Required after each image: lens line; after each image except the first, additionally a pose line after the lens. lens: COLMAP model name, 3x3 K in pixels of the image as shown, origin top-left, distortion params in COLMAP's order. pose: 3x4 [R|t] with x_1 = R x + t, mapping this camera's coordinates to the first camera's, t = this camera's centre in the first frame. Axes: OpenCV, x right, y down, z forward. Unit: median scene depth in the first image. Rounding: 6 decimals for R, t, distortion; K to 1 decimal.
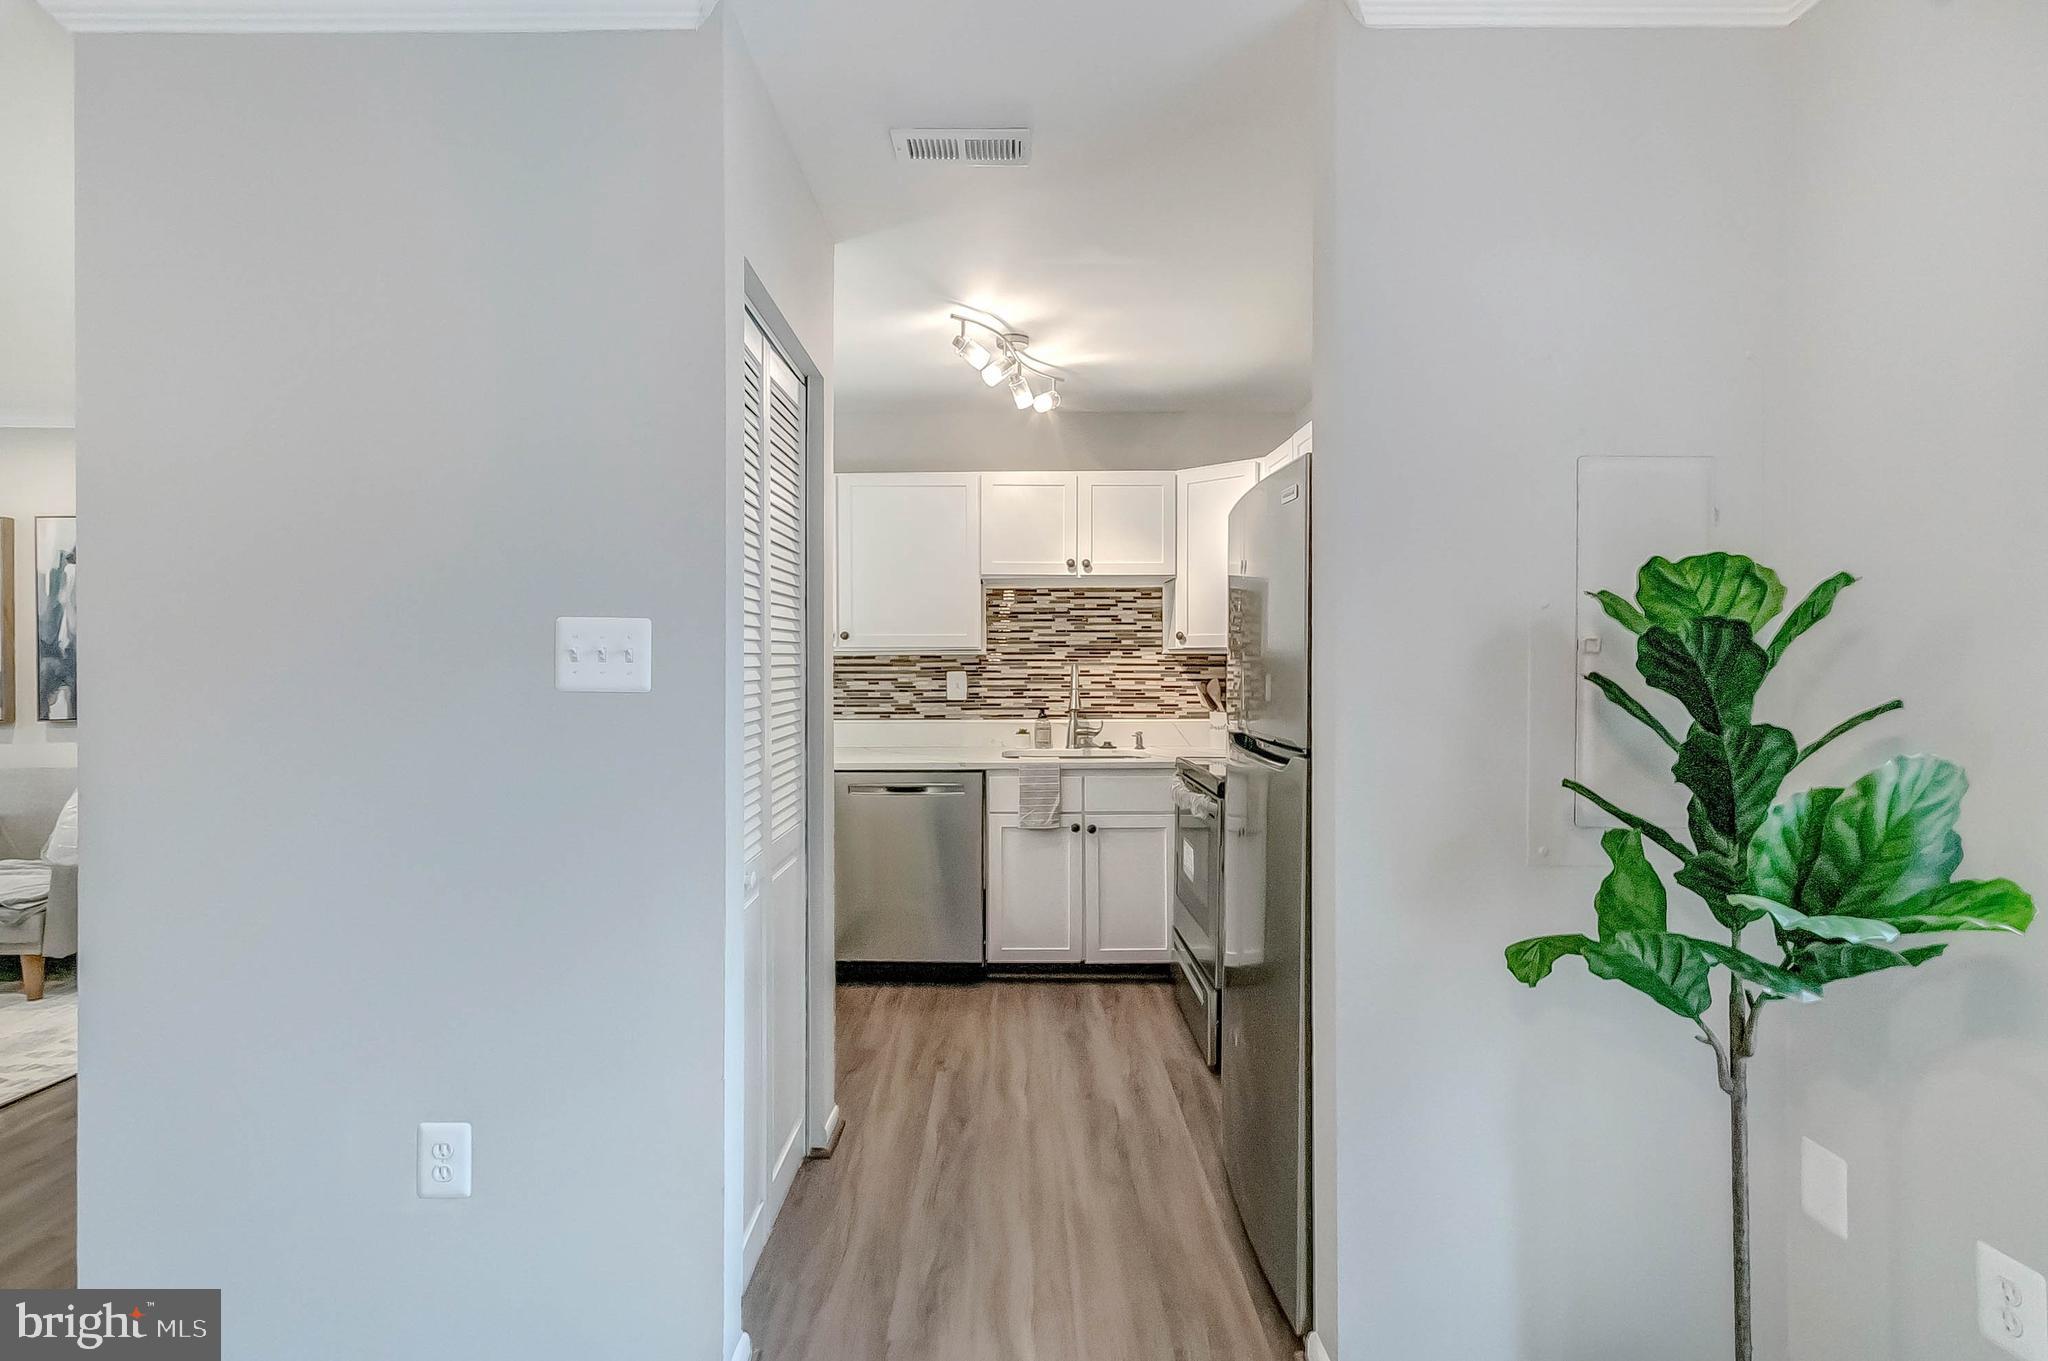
lens RADIAL K [[960.3, 0, 1005.8], [0, 960.3, 672.1], [0, 0, 1]] dist [0.000307, 0.000182]
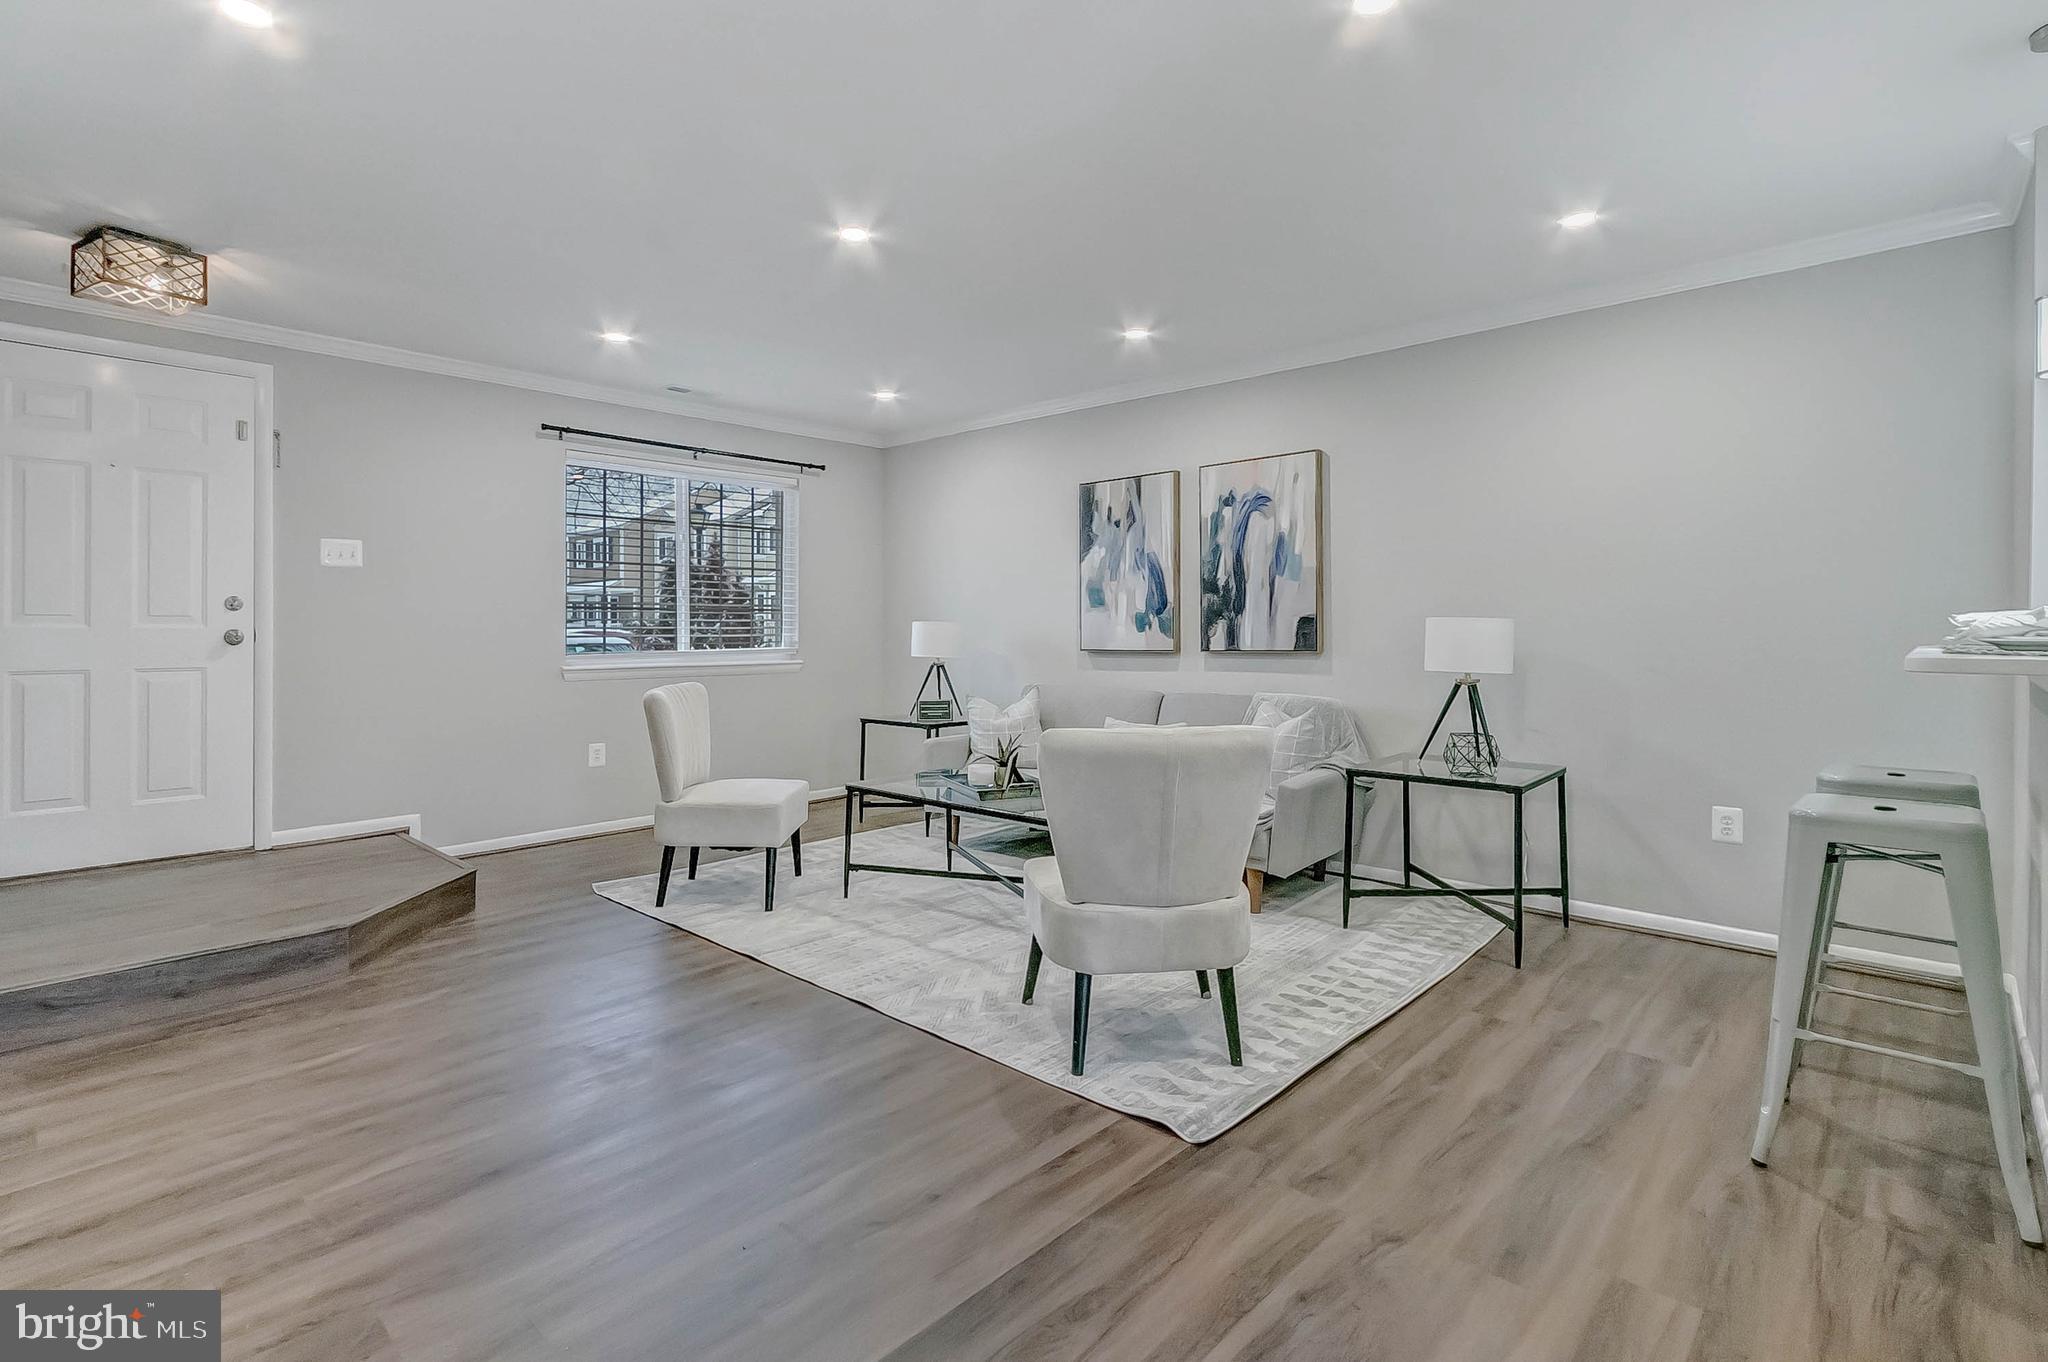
lens RADIAL K [[974.0, 0, 1013.2], [0, 974.0, 627.9], [0, 0, 1]] dist [0.000992, 0.000159]
pose [[0.725274, -0.000778, -0.688460, -0.385665], [-0.004480, 0.999973, -0.005849, 0.031060], [0.688446, 0.007327, 0.725250, 0.035419]]
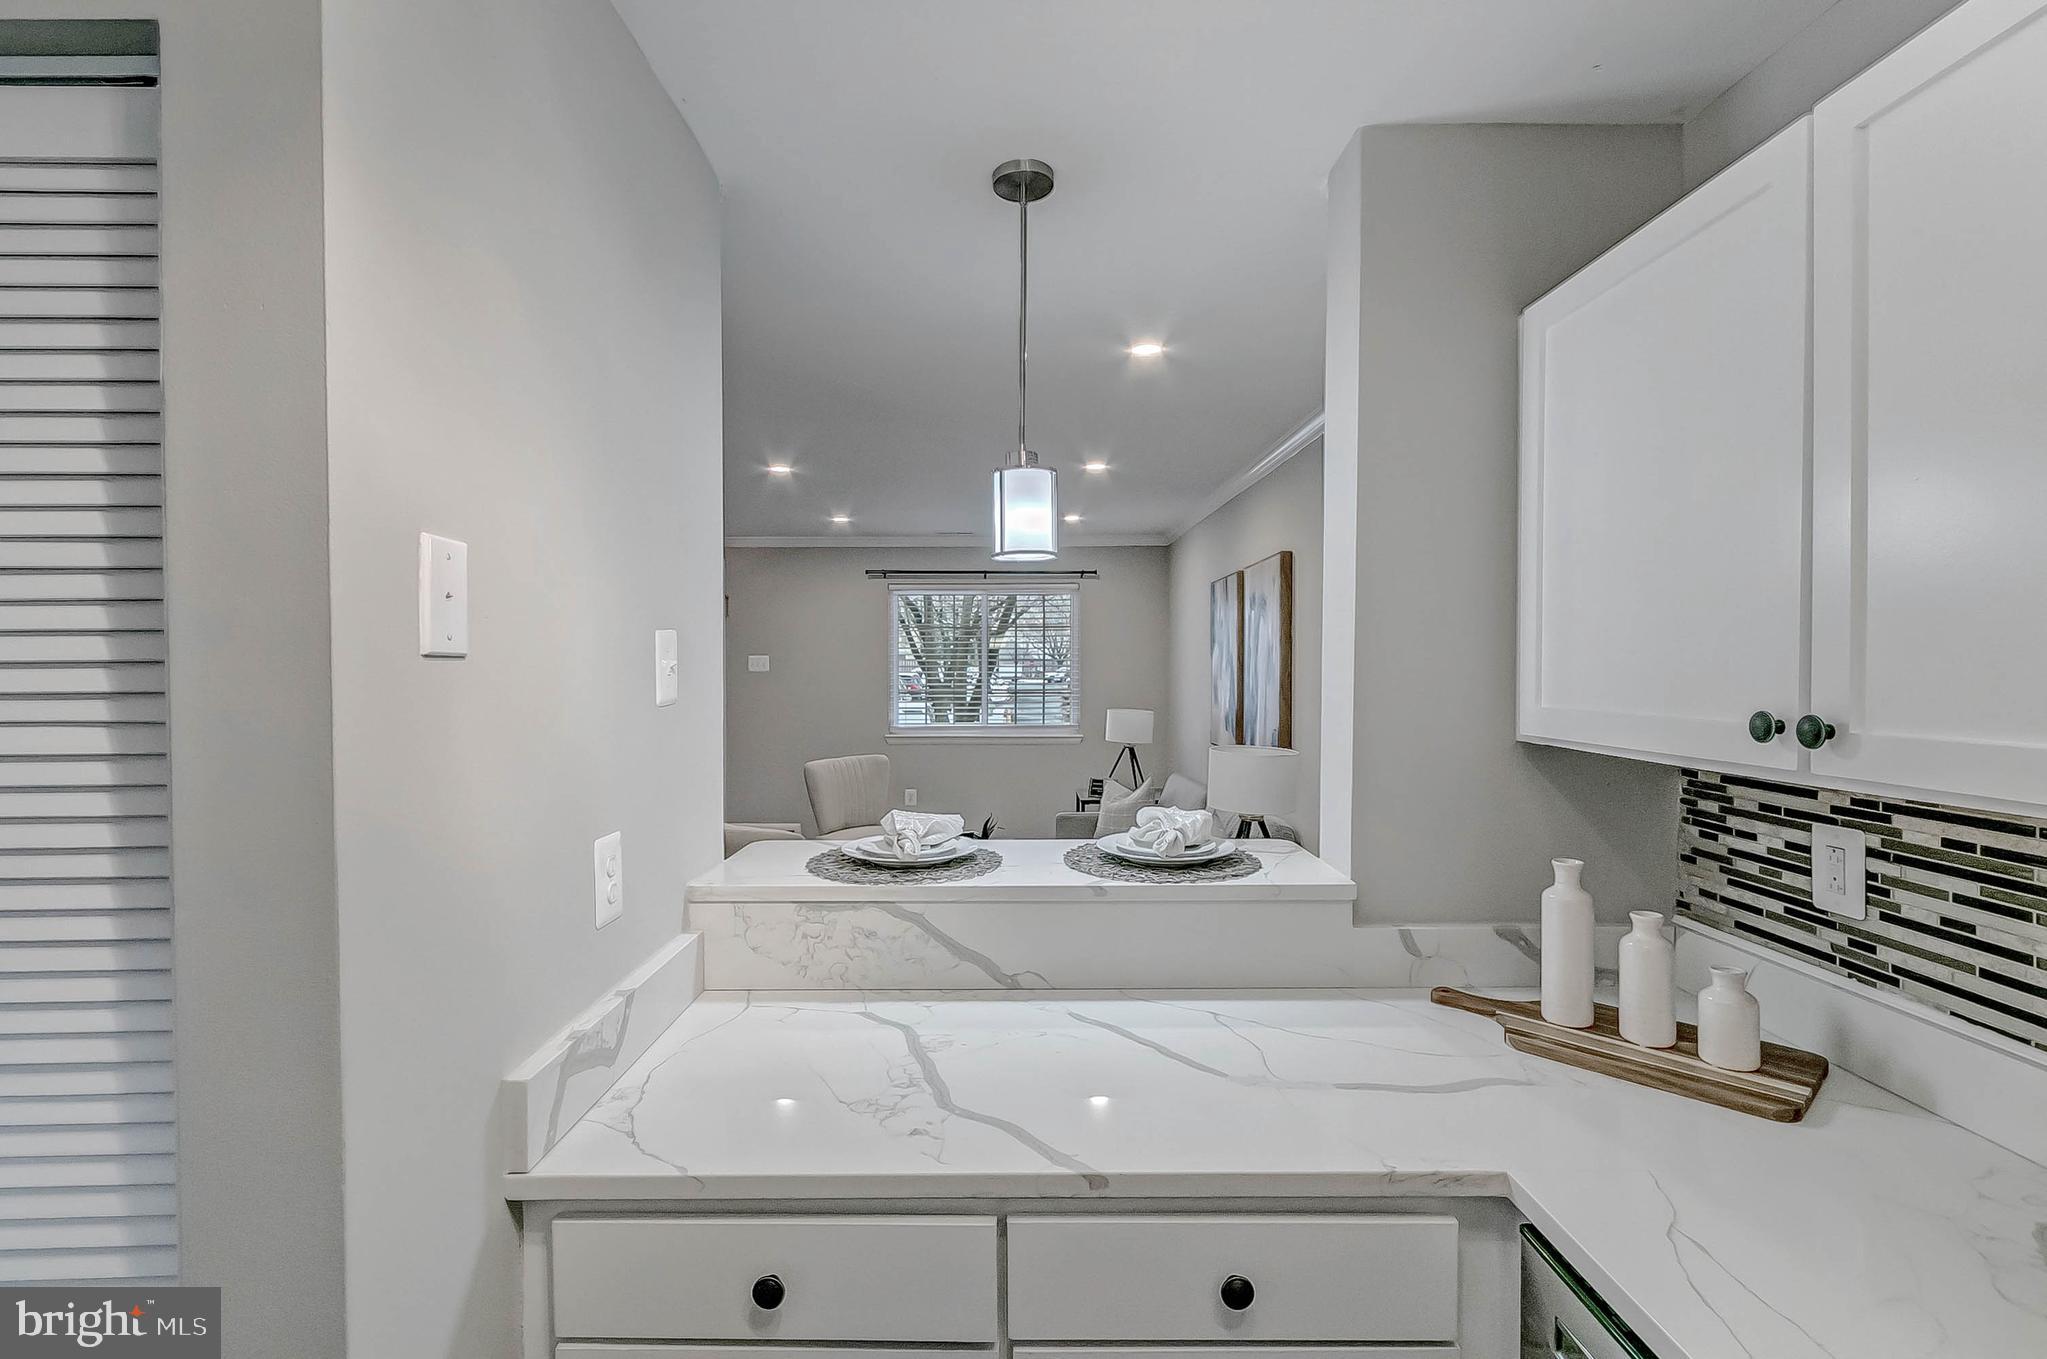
lens RADIAL K [[955.5, 0, 1013.7], [0, 955.5, 683.2], [0, 0, 1]] dist [0.001449, -0.001005]
pose [[-0.001905, 0.019378, -0.999810, 0.080474], [-0.009602, 0.999766, 0.019396, -0.049453], [0.999952, 0.009637, -0.001718, 0.727865]]
